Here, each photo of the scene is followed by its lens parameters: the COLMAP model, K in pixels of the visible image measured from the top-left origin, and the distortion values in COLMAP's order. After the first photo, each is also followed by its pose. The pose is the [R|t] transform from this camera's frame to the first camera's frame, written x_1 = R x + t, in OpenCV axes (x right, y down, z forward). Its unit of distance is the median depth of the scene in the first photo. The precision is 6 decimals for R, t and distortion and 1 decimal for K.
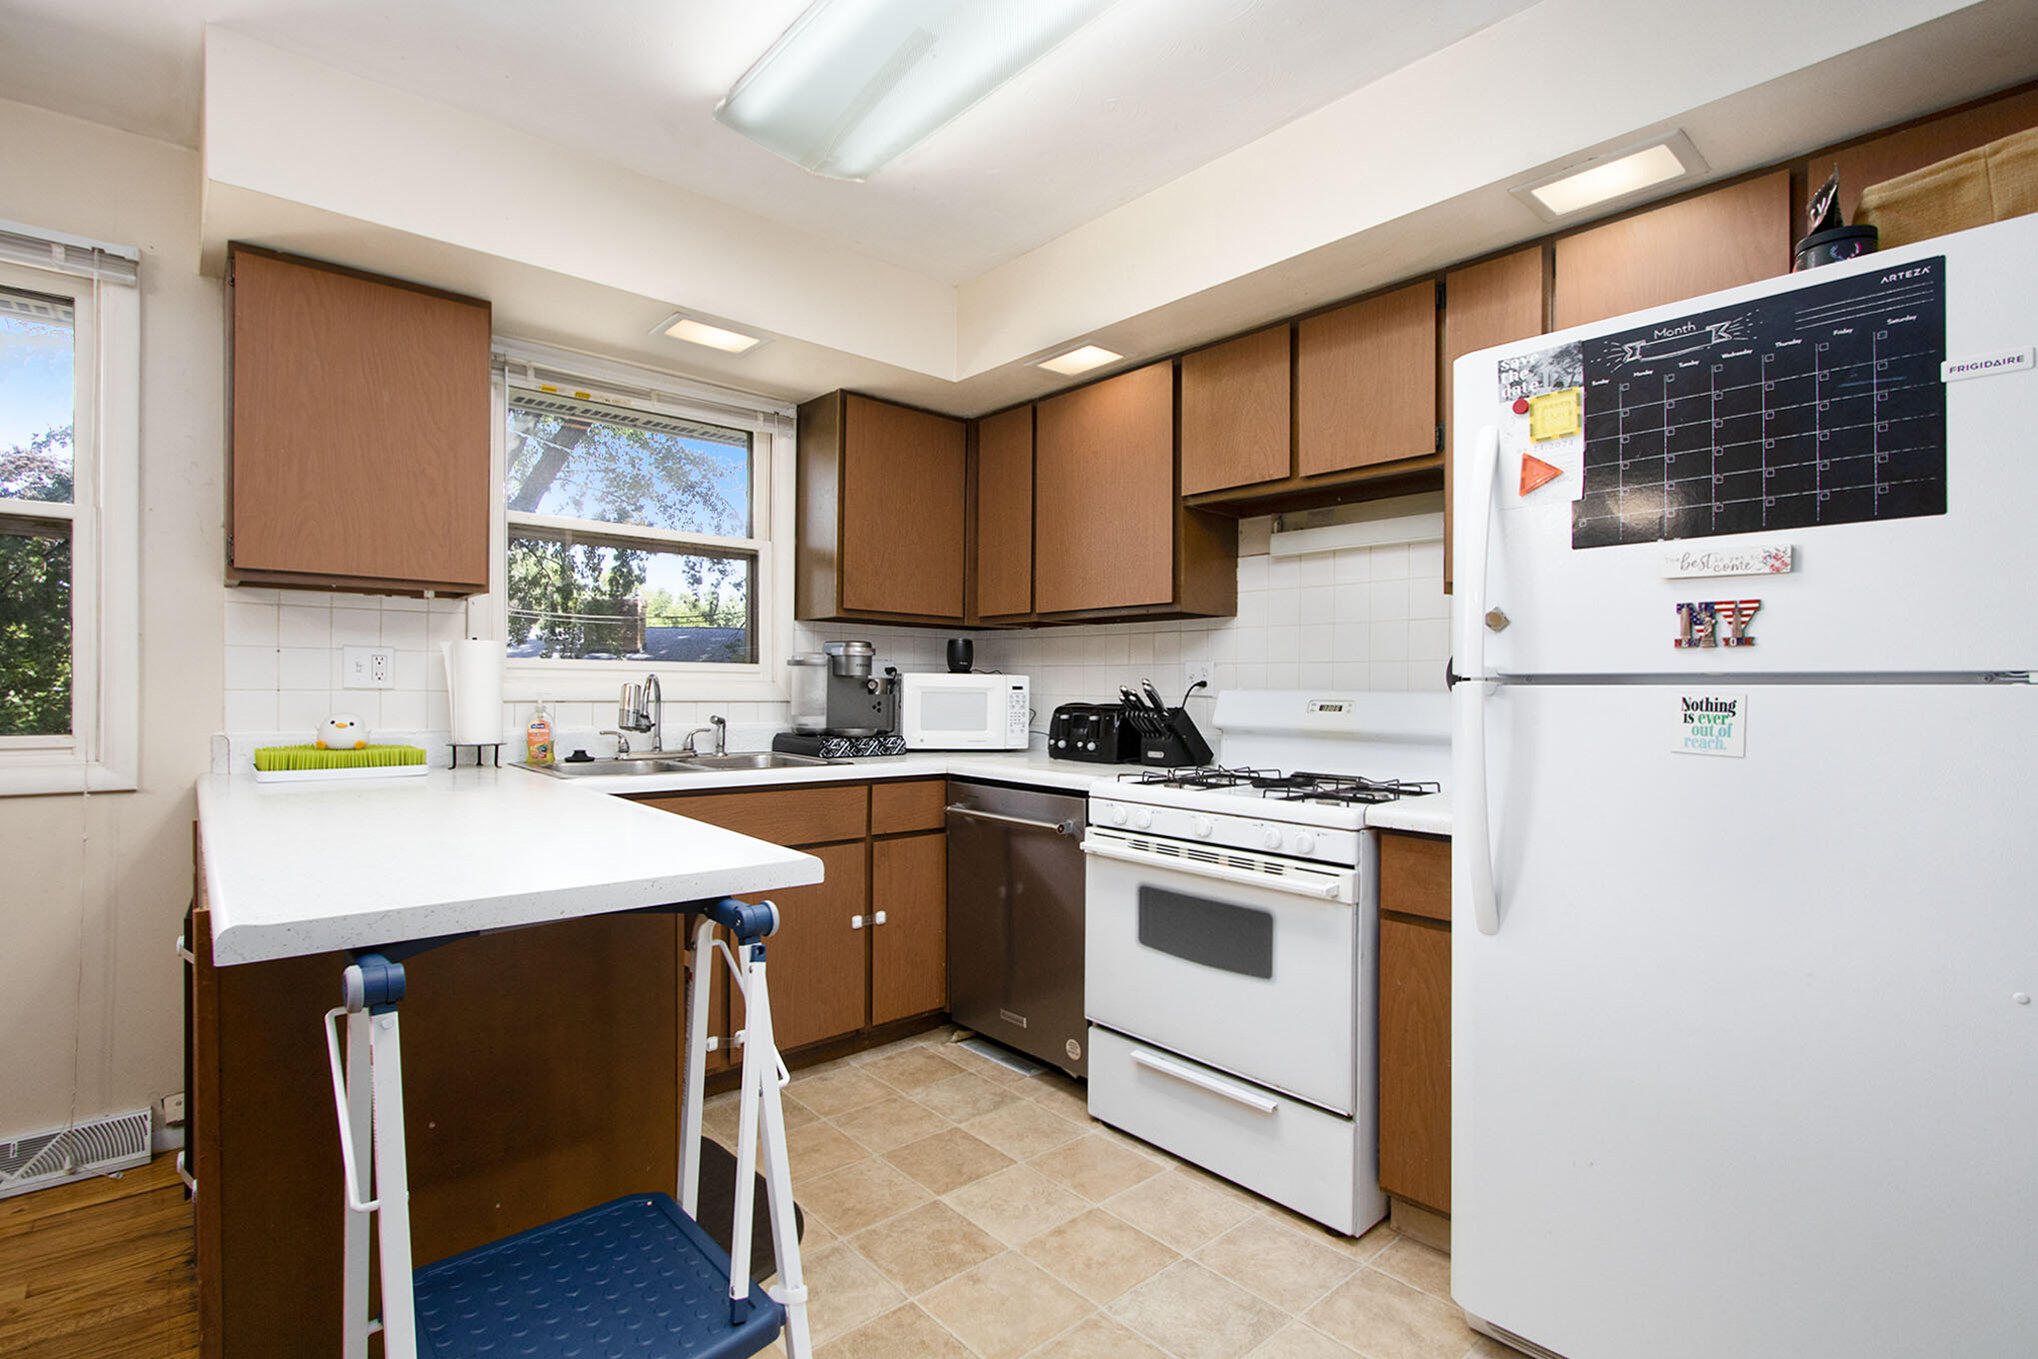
lens RADIAL K [[944.6, 0, 1000.6], [0, 944.6, 685.0], [0, 0, 1]] dist [-0.012285, 0.000811]
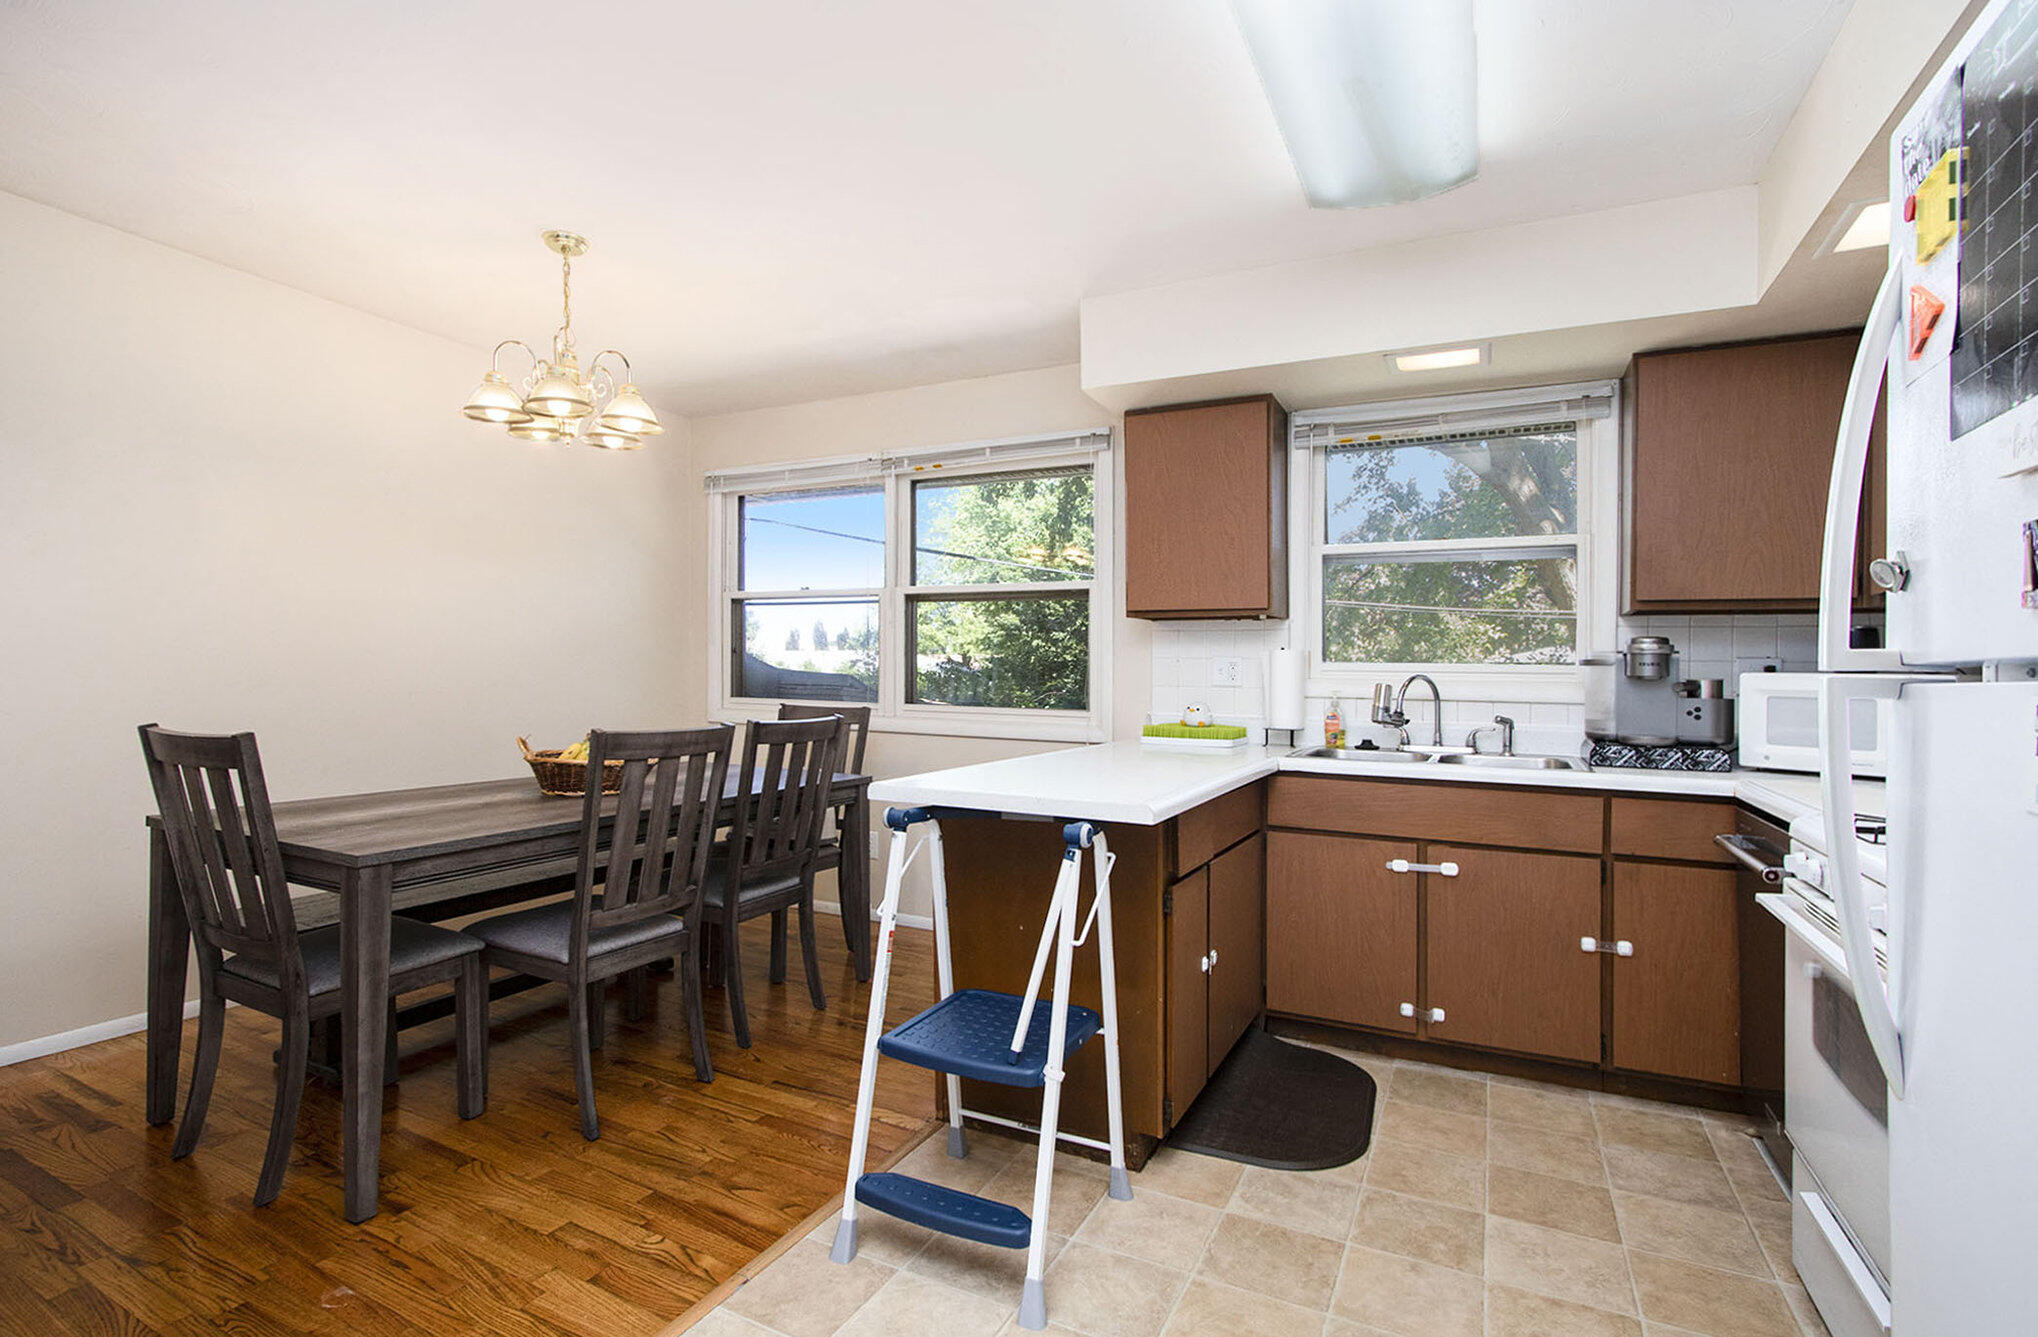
lens RADIAL K [[954.4, 0, 1023.8], [0, 954.4, 693.6], [0, 0, 1]] dist [-0.014119, -0.000276]
pose [[0.391501, 0.015935, -0.920040, 0.531224], [-0.006745, 0.999873, 0.014447, -0.003023], [0.920153, 0.000550, 0.391559, 0.147222]]
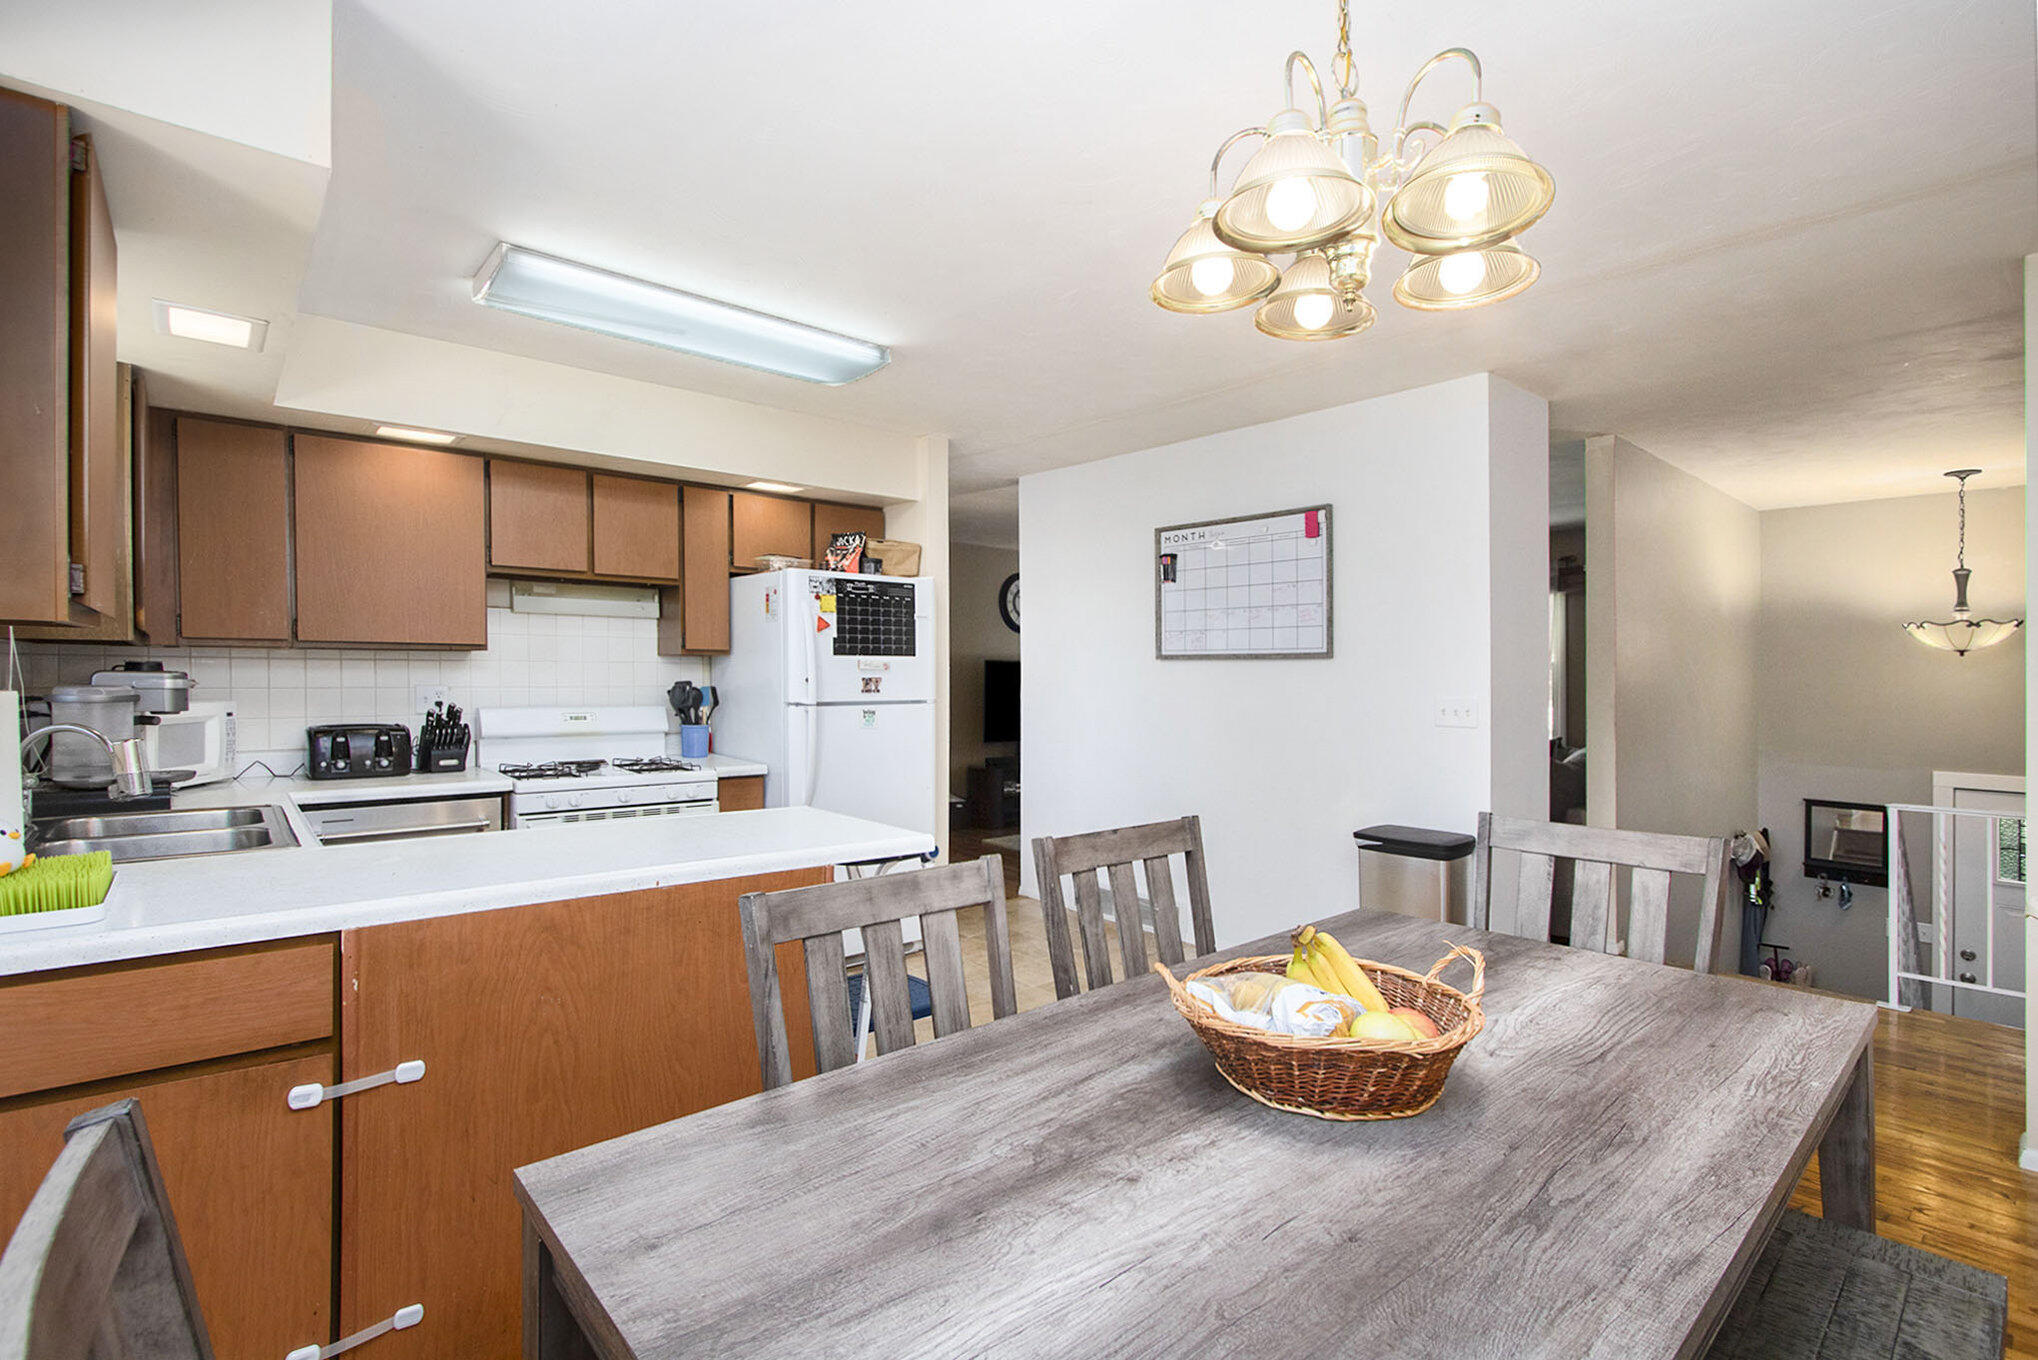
lens RADIAL K [[944.6, 0, 1013.6], [0, 944.6, 674.9], [0, 0, 1]] dist [-0.012285, 0.000811]
pose [[0.003131, -0.011627, 0.999927, -1.230939], [-0.011085, 0.999871, 0.011661, -0.074803], [-0.999934, -0.011121, 0.003002, 0.285444]]
